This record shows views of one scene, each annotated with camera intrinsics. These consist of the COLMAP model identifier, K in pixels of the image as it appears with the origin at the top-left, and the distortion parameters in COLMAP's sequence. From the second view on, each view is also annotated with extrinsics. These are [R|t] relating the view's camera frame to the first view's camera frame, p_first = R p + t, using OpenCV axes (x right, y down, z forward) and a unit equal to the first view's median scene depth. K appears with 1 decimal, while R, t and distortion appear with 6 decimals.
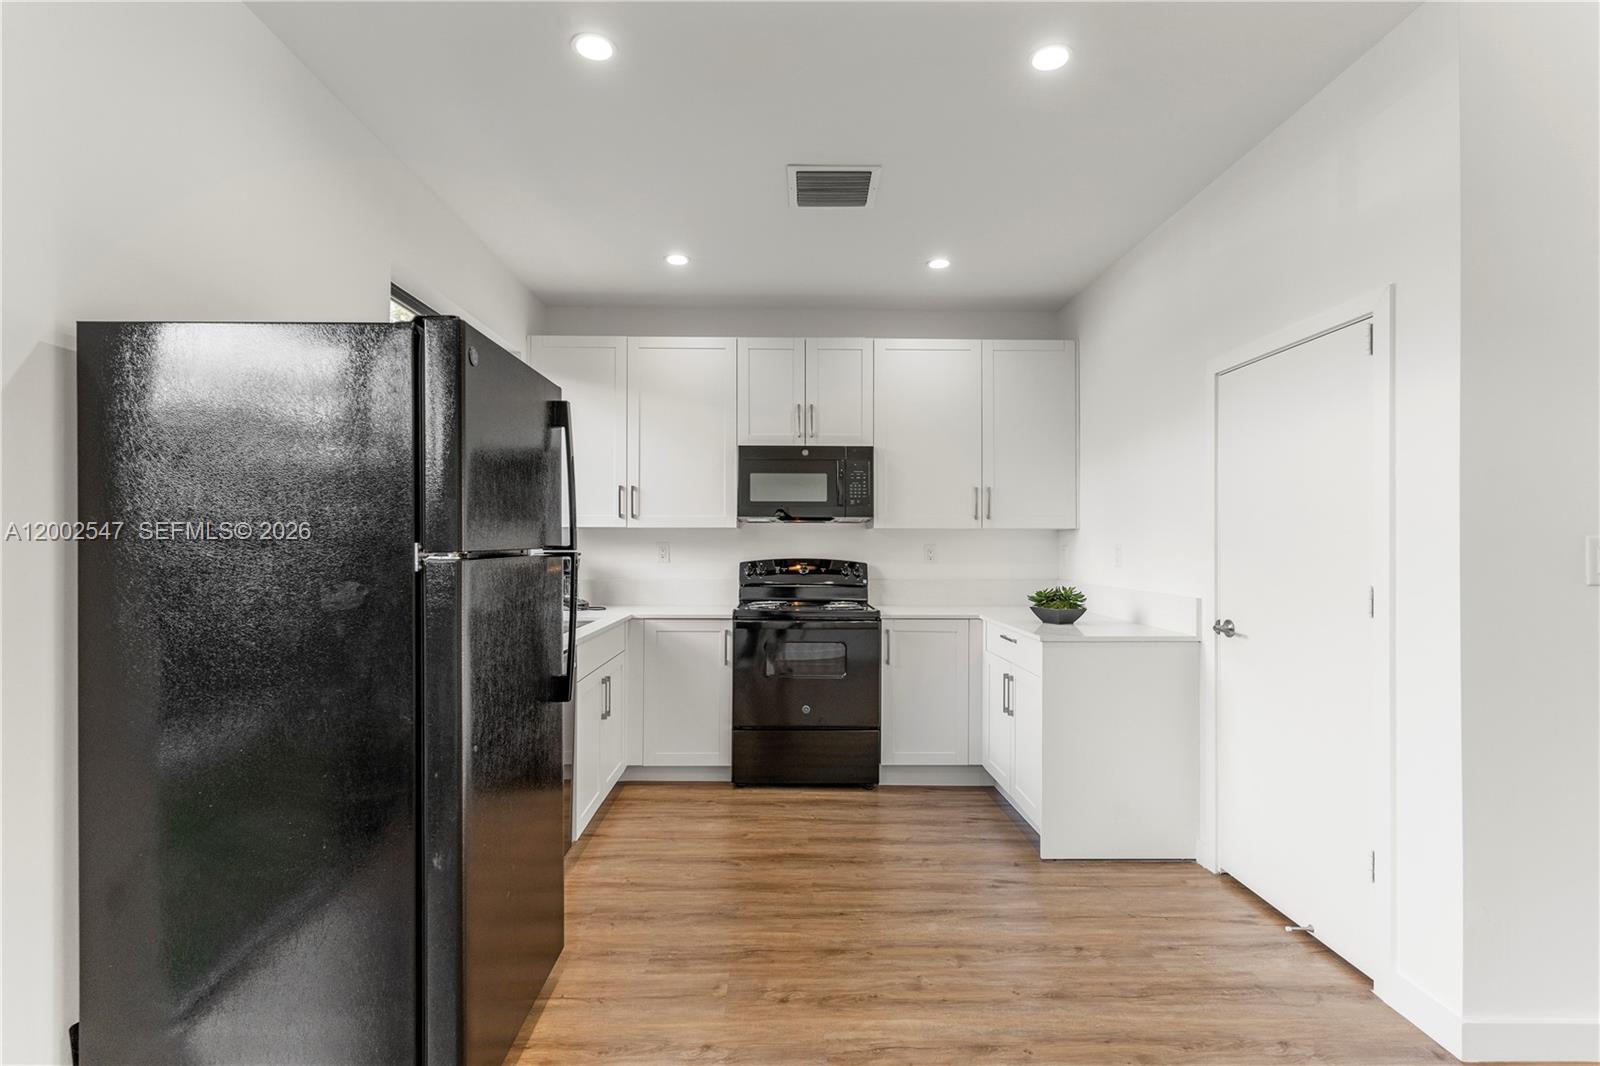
lens RADIAL K [[802.1, 0, 796.1], [0, 802.1, 537.6], [0, 0, 1]] dist [-0.004464, -0.000489]
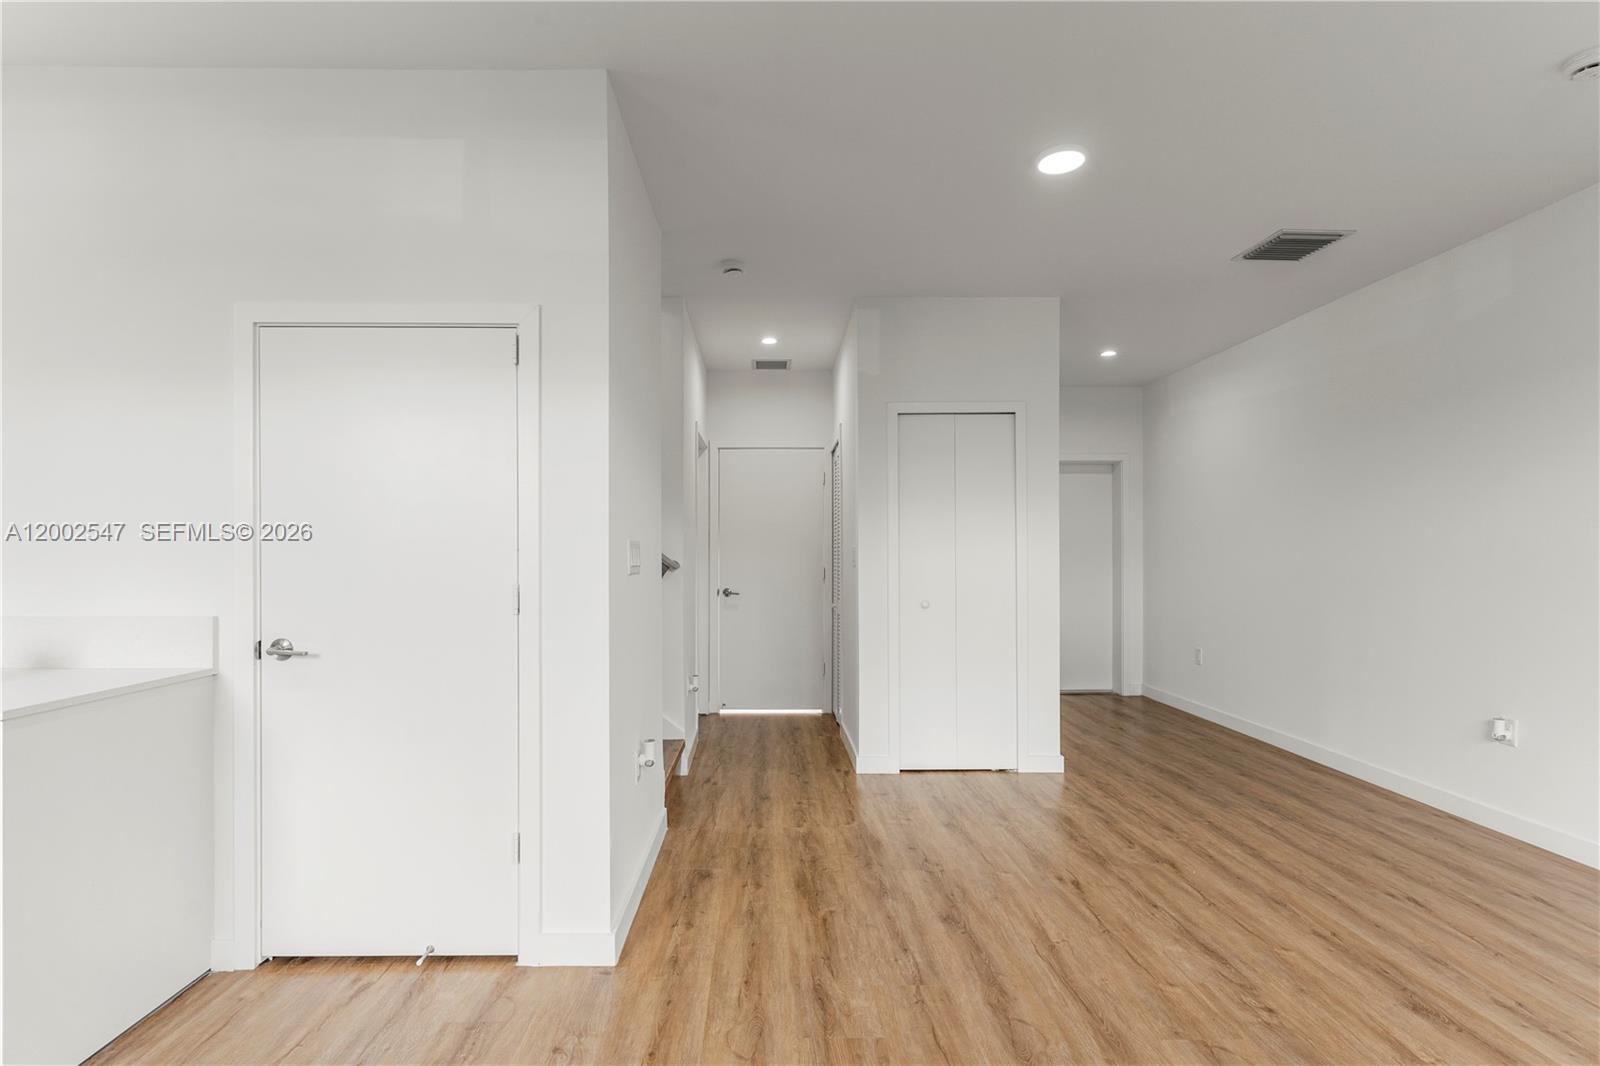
lens RADIAL K [[802.1, 0, 794.9], [0, 802.1, 541.5], [0, 0, 1]] dist [-0.004464, -0.000489]
pose [[-0.021362, -0.003359, 0.999766, -0.273157], [-0.009053, 0.999954, 0.003166, -0.001302], [-0.999731, -0.008983, -0.021391, 0.521272]]
